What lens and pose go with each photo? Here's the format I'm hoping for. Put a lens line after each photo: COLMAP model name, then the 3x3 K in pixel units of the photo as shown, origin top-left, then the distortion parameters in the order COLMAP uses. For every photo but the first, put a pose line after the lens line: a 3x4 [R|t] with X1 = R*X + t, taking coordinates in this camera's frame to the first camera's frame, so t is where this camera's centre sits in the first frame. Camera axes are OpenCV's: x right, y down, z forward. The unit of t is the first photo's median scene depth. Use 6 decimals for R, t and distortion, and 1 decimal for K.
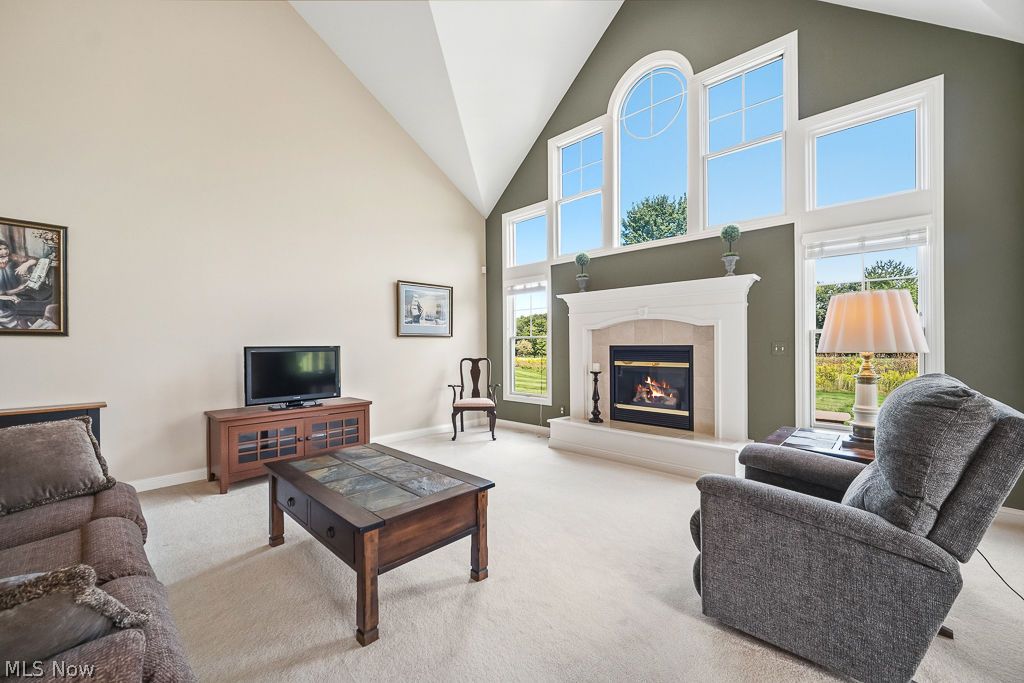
lens RADIAL K [[407.0, 0, 508.4], [0, 407.0, 345.0], [0, 0, 1]] dist [0.007547, -0.000078]
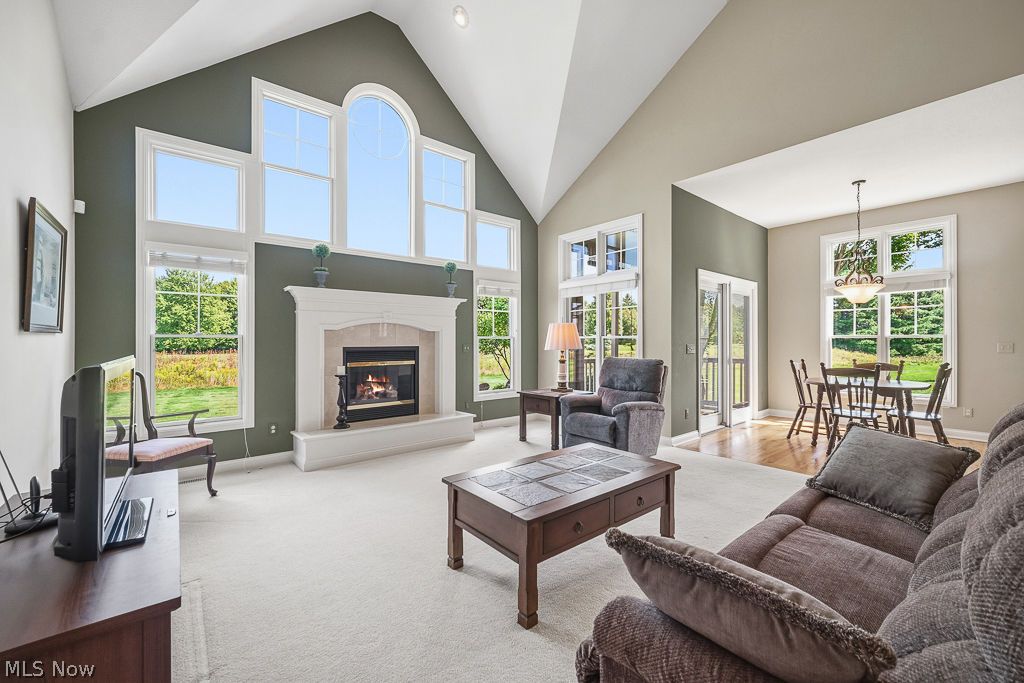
lens RADIAL K [[412.3, 0, 508.1], [0, 412.3, 343.6], [0, 0, 1]] dist [-0.001926, -0.000106]
pose [[0.122421, -0.002919, 0.992474, -0.696350], [0.000768, 0.999996, 0.002846, -0.009793], [-0.992478, 0.000414, 0.122422, 0.505292]]
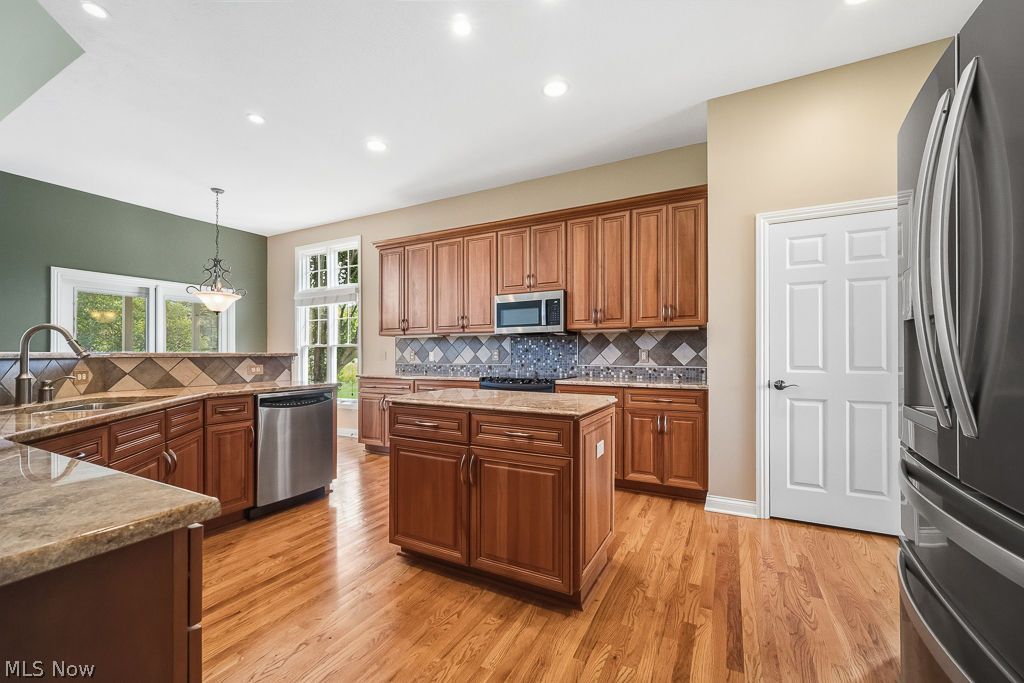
lens RADIAL K [[419.7, 0, 510.6], [0, 419.7, 355.6], [0, 0, 1]] dist [-0.002205, -0.000346]
pose [[-0.271180, -0.001525, 0.962527, -0.769758], [0.001145, 0.999998, 0.001907, 0.001190], [-0.962528, 0.001619, -0.271178, -0.665883]]
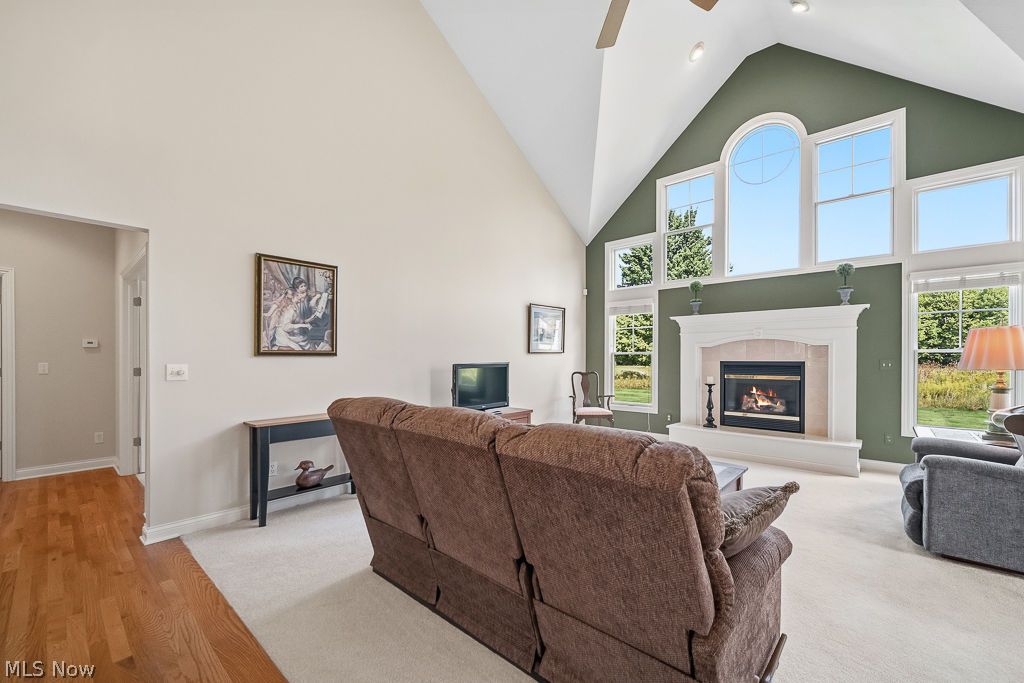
lens RADIAL K [[413.4, 0, 512.3], [0, 413.4, 358.4], [0, 0, 1]] dist [0.000387, 0.000270]
pose [[0.999512, -0.000420, 0.031224, -0.389448], [0.000216, 0.999979, 0.006546, -0.014895], [-0.031226, -0.006536, 0.999491, -0.159219]]
